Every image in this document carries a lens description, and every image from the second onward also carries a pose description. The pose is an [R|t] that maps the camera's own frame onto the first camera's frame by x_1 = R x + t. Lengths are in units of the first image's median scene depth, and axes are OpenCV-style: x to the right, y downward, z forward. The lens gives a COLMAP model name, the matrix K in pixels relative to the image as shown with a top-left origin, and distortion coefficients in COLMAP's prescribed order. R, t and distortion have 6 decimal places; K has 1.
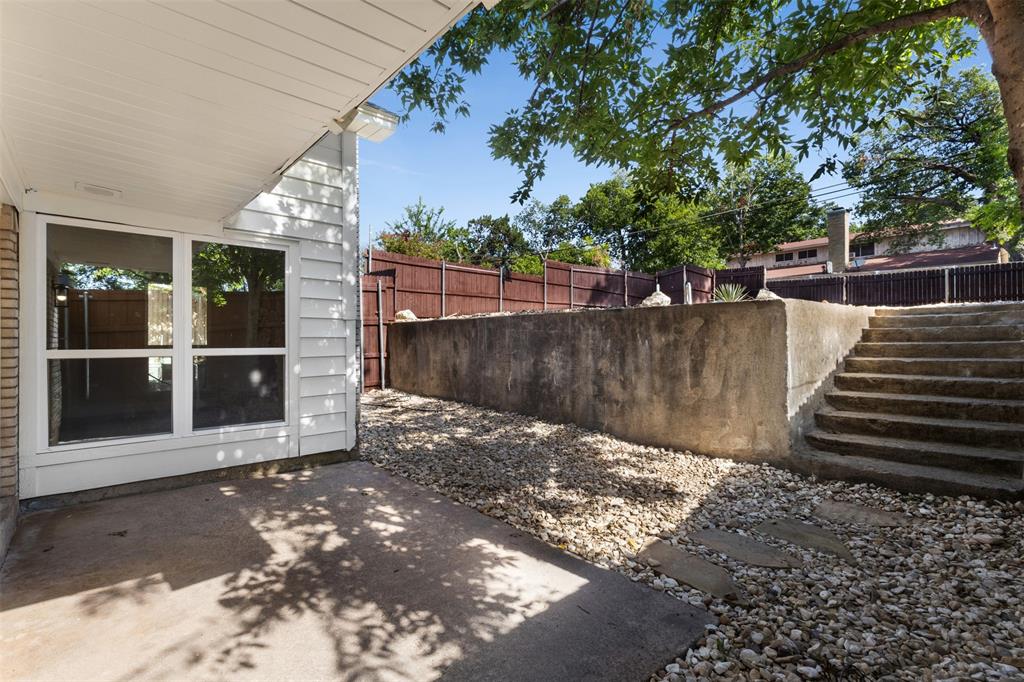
lens RADIAL K [[475.1, 0, 510.8], [0, 475.1, 334.8], [0, 0, 1]] dist [-0.001680, 0.001471]
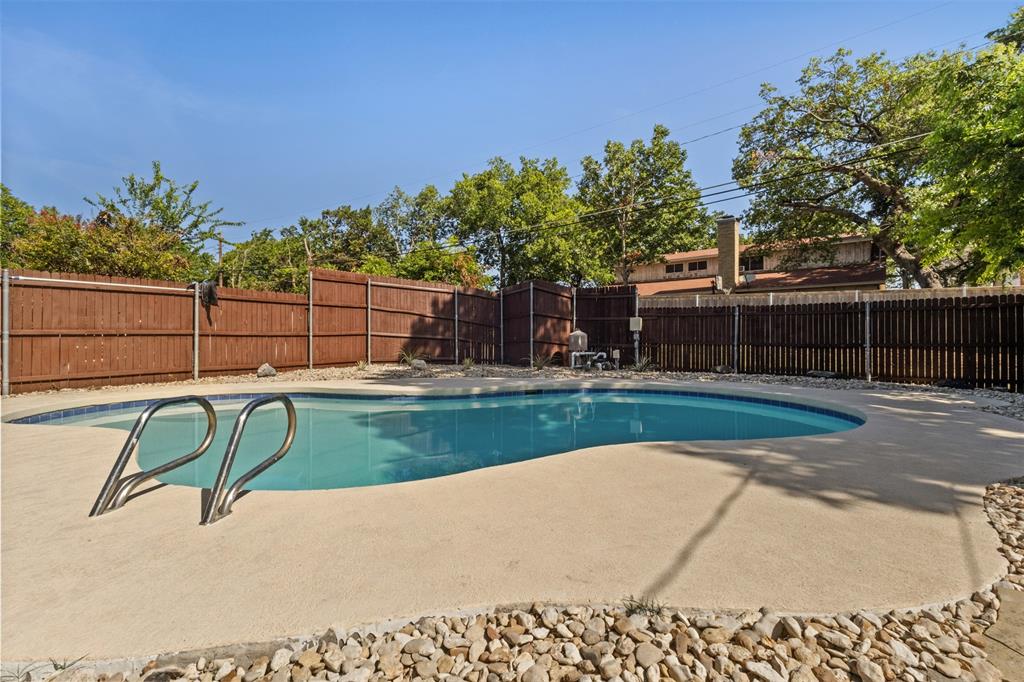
lens RADIAL K [[475.1, 0, 510.8], [0, 475.1, 334.8], [0, 0, 1]] dist [-0.001680, 0.001471]
pose [[0.984719, 0.005937, 0.174051, 0.136652], [-0.006046, 0.999982, 0.000096, -0.042521], [-0.174048, -0.001147, 0.984737, 0.196816]]
